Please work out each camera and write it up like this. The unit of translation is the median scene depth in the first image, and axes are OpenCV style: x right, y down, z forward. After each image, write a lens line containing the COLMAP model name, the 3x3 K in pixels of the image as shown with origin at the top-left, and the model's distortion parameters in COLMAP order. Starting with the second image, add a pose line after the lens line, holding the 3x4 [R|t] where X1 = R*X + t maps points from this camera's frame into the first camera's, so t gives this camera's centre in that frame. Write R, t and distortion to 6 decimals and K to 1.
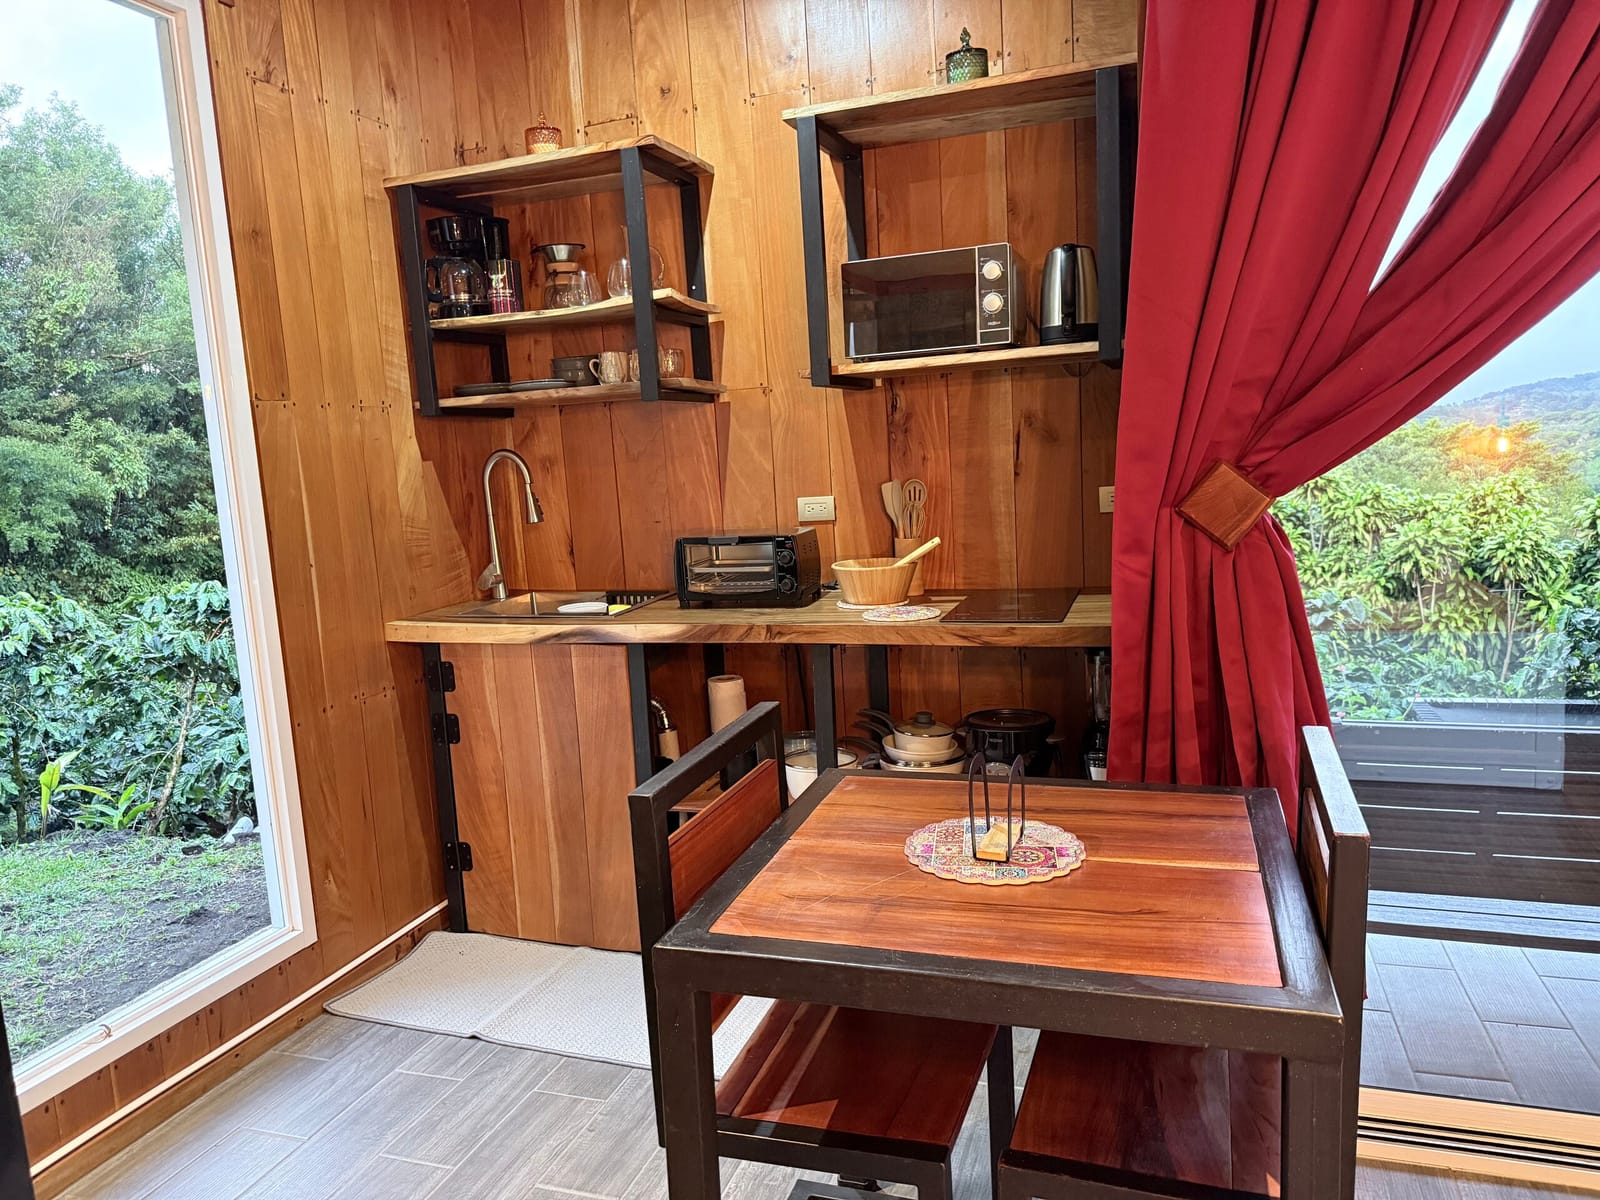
lens RADIAL K [[1148.3, 0, 800.0], [0, 1148.3, 600.0], [0, 0, 1]] dist [0.131617, -0.237130]
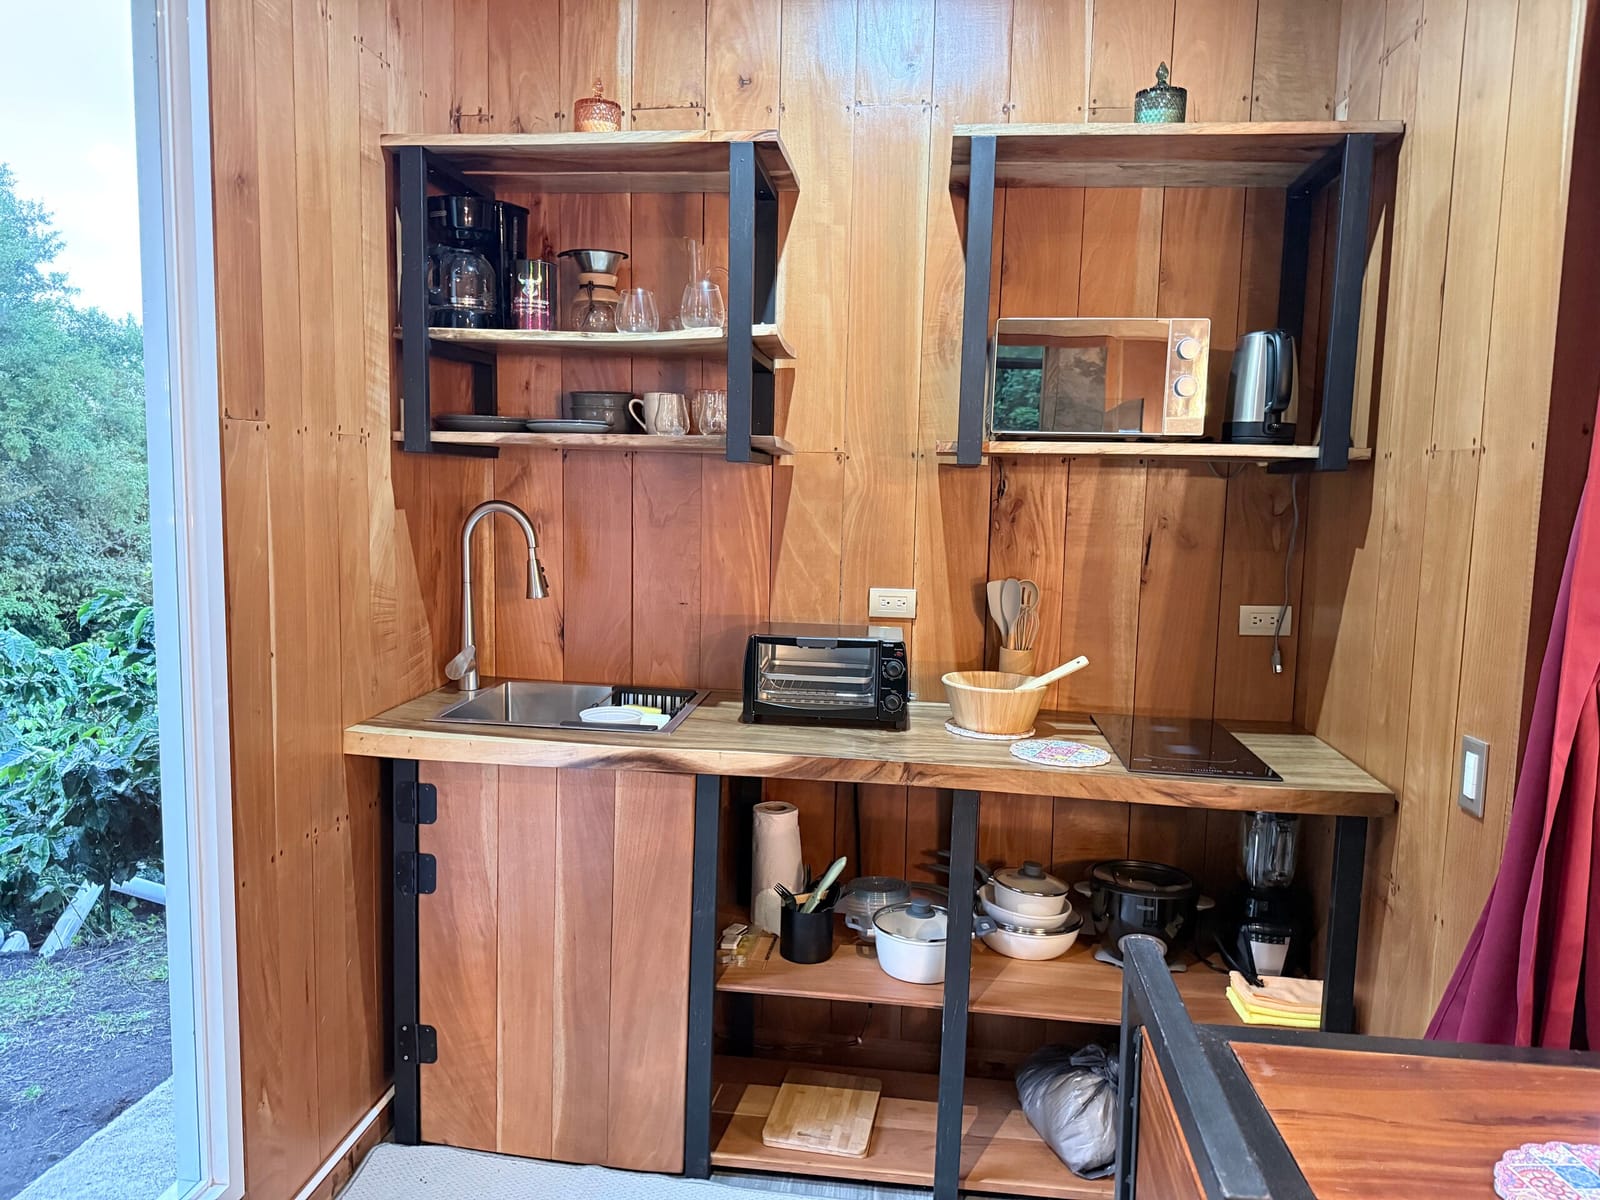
lens RADIAL K [[1135.7, 0, 800.0], [0, 1135.7, 600.0], [0, 0, 1]] dist [0.120064, -0.195279]
pose [[0.971788, 0.060941, 0.227845, -0.245454], [-0.053674, 0.997837, -0.037963, -0.048407], [-0.229666, 0.024662, 0.972957, 0.223709]]
